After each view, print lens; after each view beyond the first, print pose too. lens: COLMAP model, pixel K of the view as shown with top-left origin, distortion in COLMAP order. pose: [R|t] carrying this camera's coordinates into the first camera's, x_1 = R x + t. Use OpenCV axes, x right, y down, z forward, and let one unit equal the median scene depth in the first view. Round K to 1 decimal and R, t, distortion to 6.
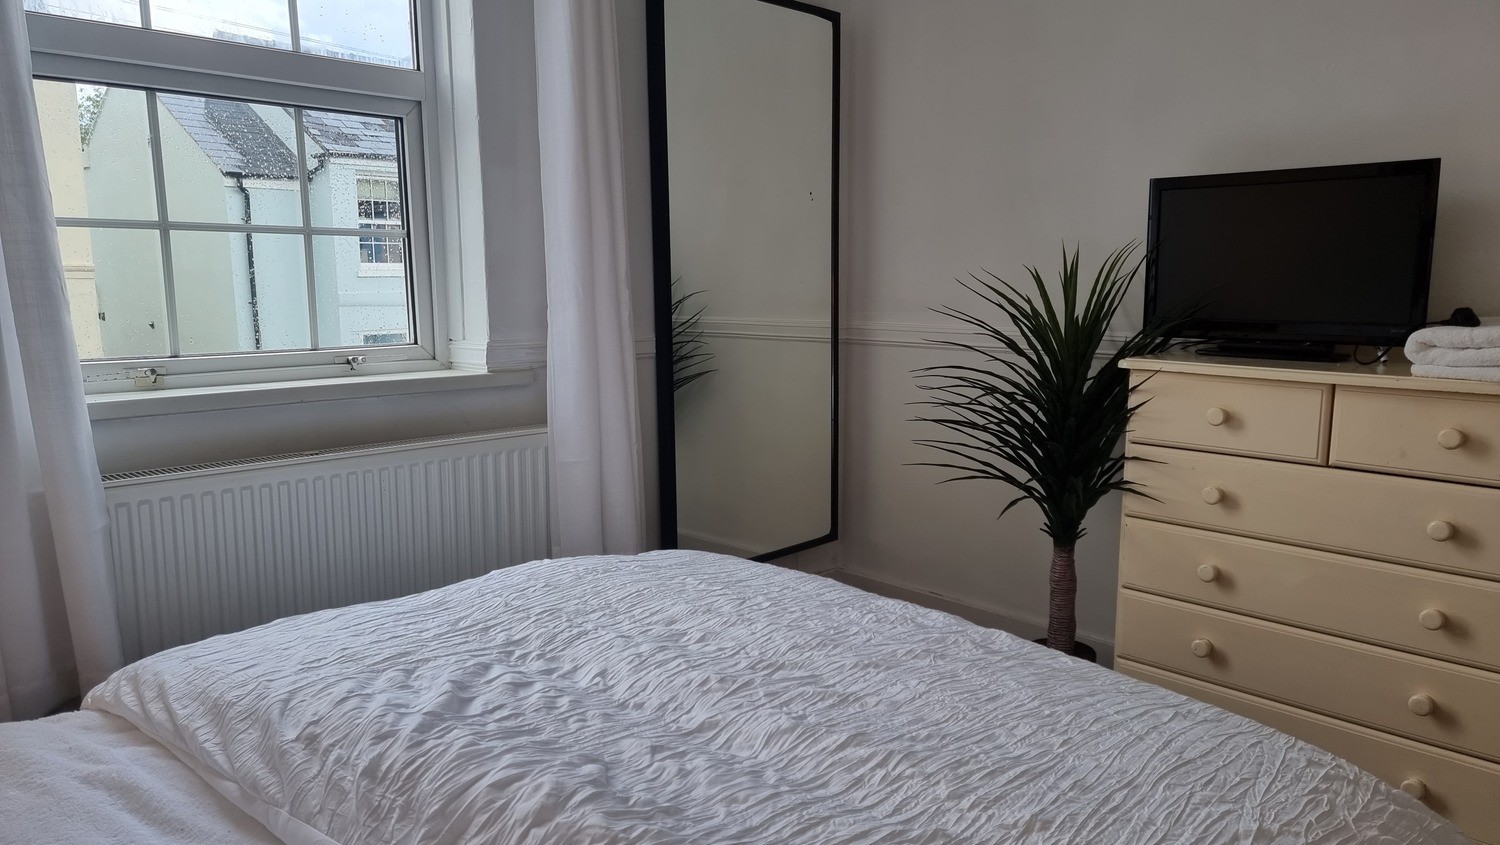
lens RADIAL K [[1058.3, 0, 741.5], [0, 1058.3, 463.8], [0, 0, 1]] dist [0.075972, -0.073480]
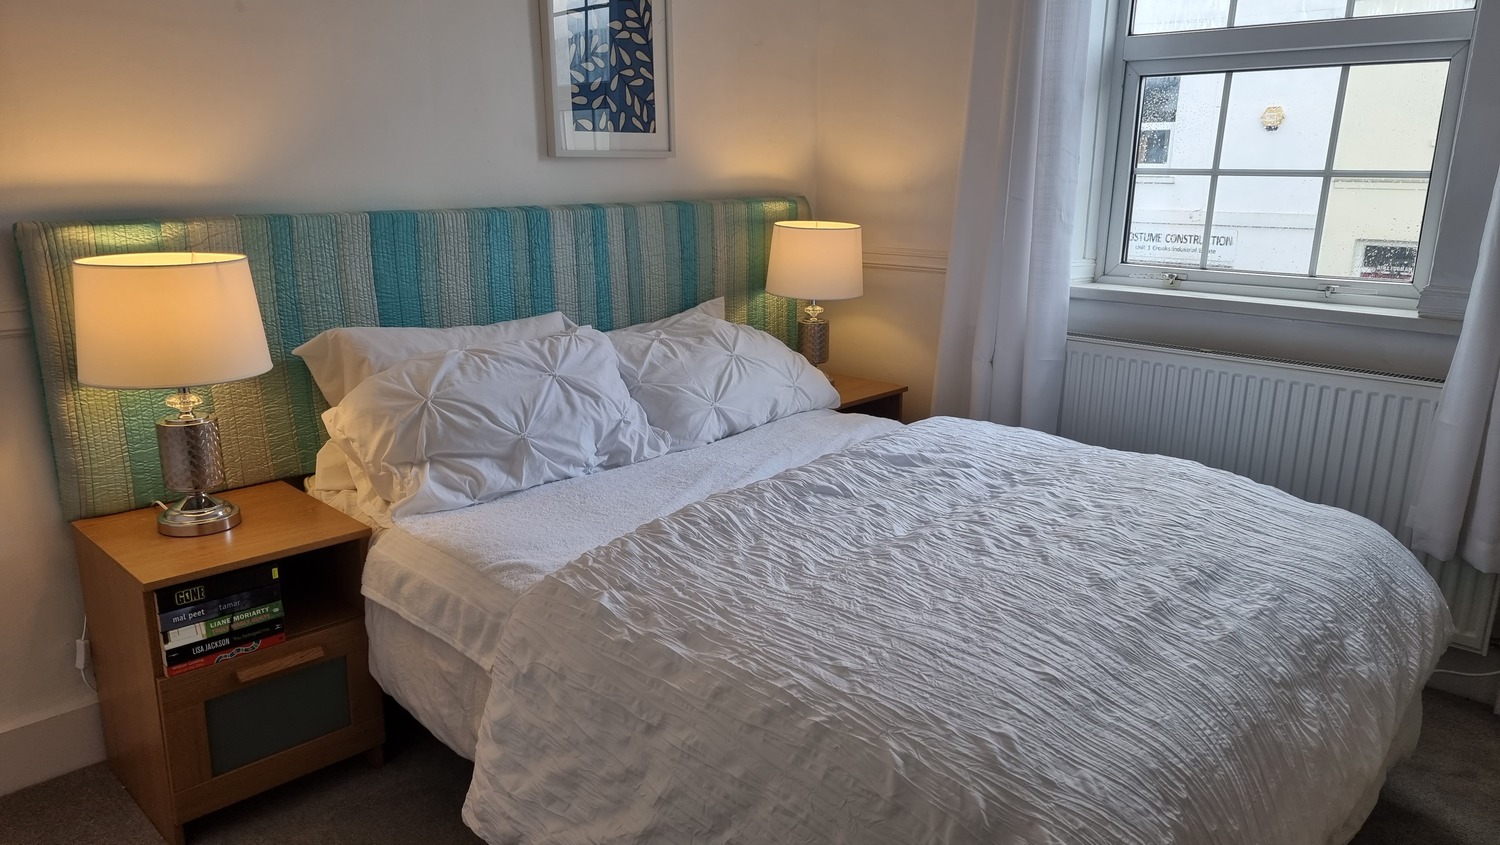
lens RADIAL K [[1058.3, 0, 741.5], [0, 1058.3, 463.8], [0, 0, 1]] dist [0.075972, -0.073480]
pose [[-0.004189, 0.271391, -0.962460, 1.033812], [-0.195330, 0.943707, 0.266953, -0.136713], [0.980729, 0.189116, 0.049057, 0.473620]]
